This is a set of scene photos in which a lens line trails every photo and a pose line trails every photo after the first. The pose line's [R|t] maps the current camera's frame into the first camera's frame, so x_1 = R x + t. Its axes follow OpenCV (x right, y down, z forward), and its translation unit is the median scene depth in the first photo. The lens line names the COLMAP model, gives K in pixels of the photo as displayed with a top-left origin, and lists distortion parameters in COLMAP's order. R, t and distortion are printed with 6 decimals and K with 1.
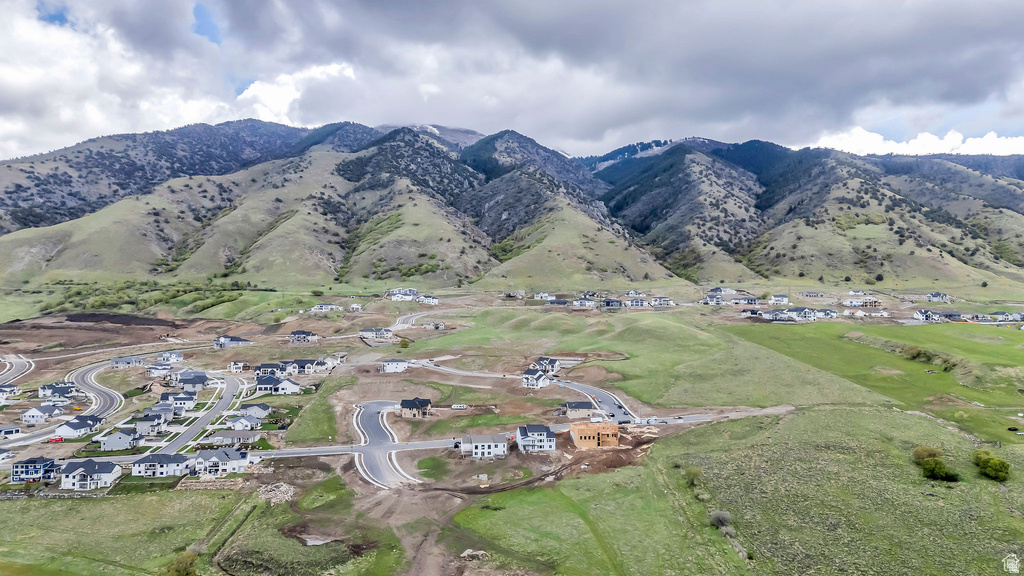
lens RADIAL K [[724.4, 0, 512.6], [0, 724.4, 292.6], [0, 0, 1]] dist [0.093935, -0.095893]
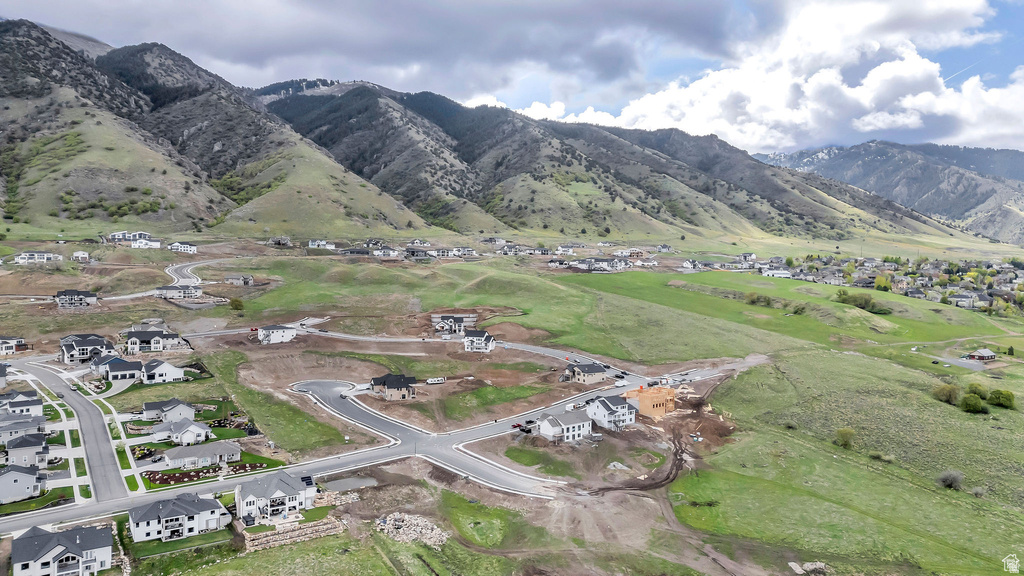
lens RADIAL K [[724.4, 0, 512.6], [0, 724.4, 292.6], [0, 0, 1]] dist [0.093935, -0.095893]
pose [[0.874574, -0.022233, 0.484382, -0.156766], [-0.011824, 0.997673, 0.067142, 0.001152], [-0.484748, -0.064448, 0.872276, 0.102250]]
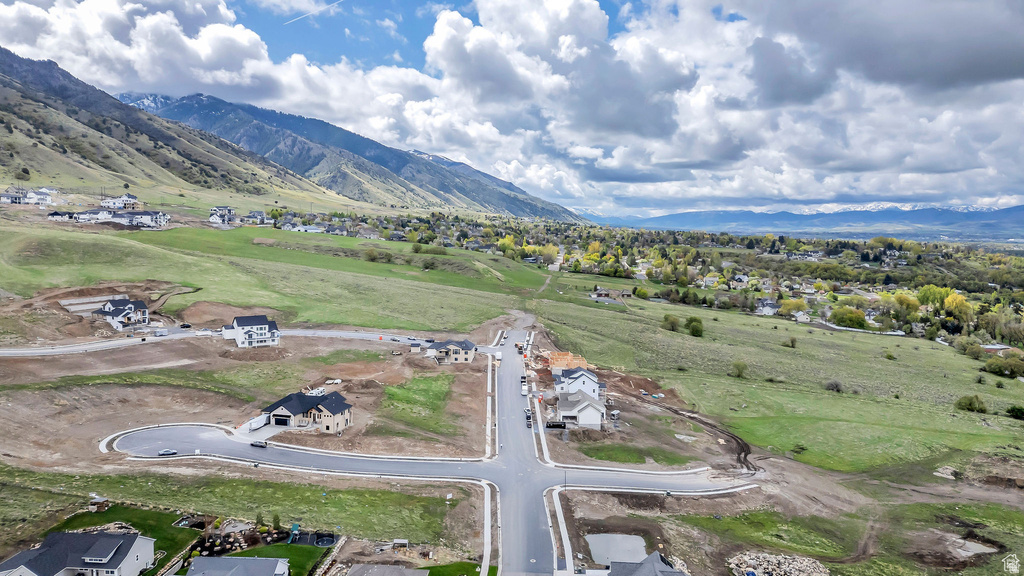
lens RADIAL K [[724.4, 0, 512.6], [0, 724.4, 292.6], [0, 0, 1]] dist [0.093935, -0.095893]
pose [[0.166325, -0.103471, 0.980627, -0.235131], [-0.028497, 0.993560, 0.109668, 0.006427], [-0.985659, -0.046185, 0.162305, 0.307816]]
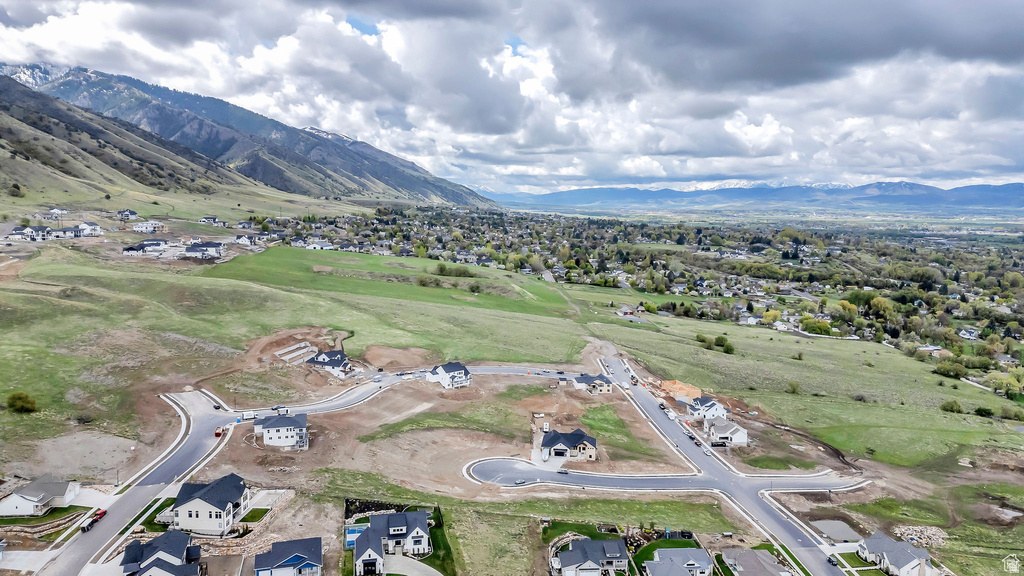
lens RADIAL K [[724.4, 0, 512.6], [0, 724.4, 292.6], [0, 0, 1]] dist [0.093935, -0.095893]
pose [[0.017049, -0.138615, 0.990200, -0.324969], [-0.028651, 0.989869, 0.139062, -0.035291], [-0.999444, -0.030742, 0.012905, 0.413021]]
